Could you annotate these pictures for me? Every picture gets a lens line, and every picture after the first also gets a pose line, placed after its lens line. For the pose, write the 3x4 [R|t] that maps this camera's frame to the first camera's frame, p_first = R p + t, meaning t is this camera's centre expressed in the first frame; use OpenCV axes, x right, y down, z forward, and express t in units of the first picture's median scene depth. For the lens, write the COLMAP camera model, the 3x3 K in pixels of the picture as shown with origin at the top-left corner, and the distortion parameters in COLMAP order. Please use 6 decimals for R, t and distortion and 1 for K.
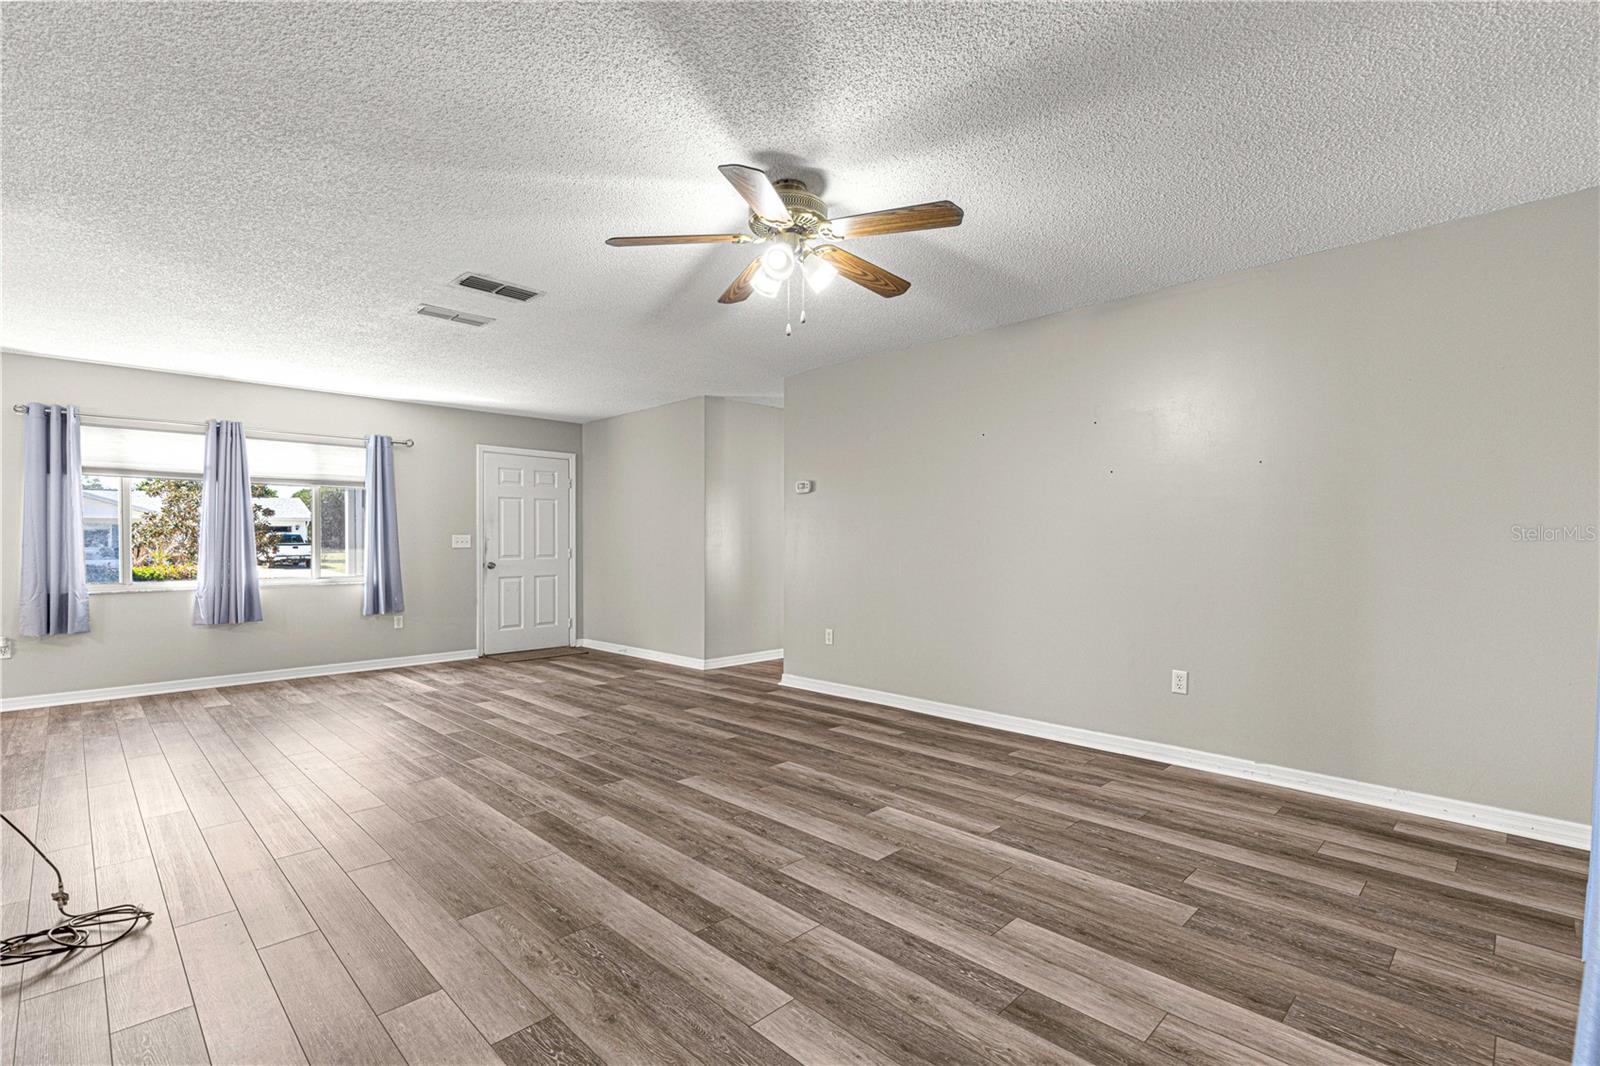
lens RADIAL K [[711.9, 0, 801.2], [0, 711.9, 542.3], [0, 0, 1]] dist [0.003579, 0.000074]
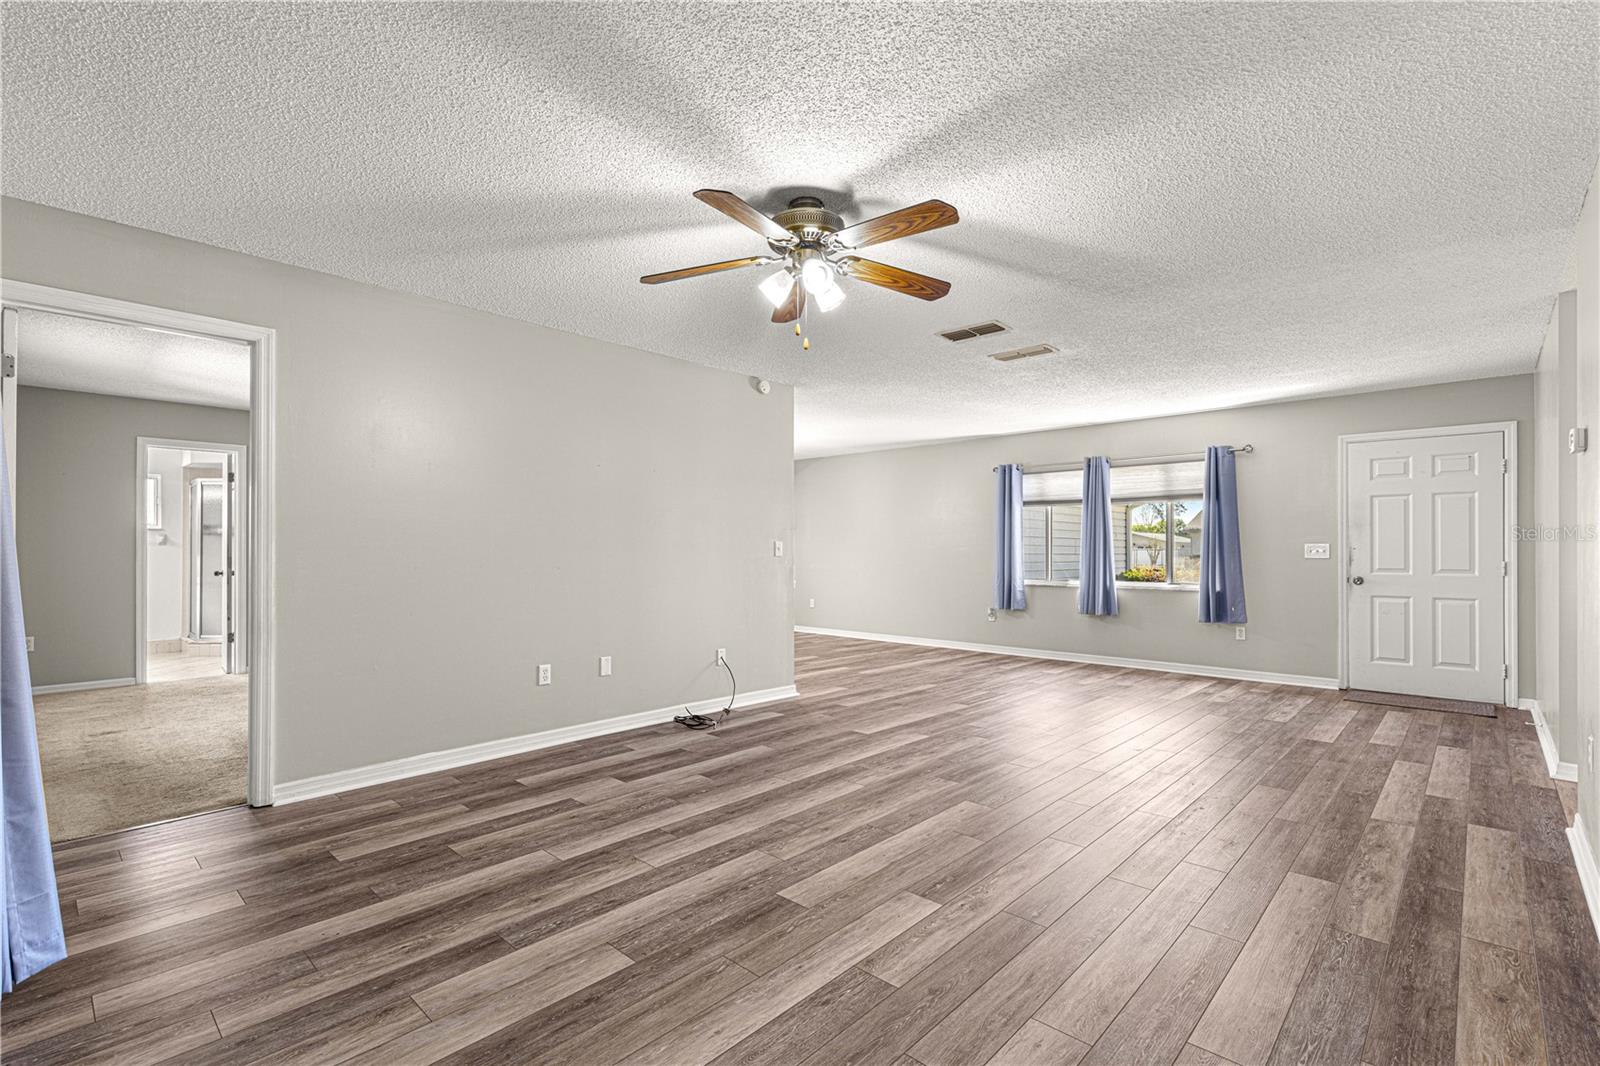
lens RADIAL K [[700.7, 0, 801.5], [0, 700.7, 546.5], [0, 0, 1]] dist [0.002708, 0.000164]
pose [[0.069173, -0.004512, -0.997594, 0.899756], [-0.002438, 0.999986, -0.004692, -0.003414], [0.997602, 0.002757, 0.069161, 0.847253]]
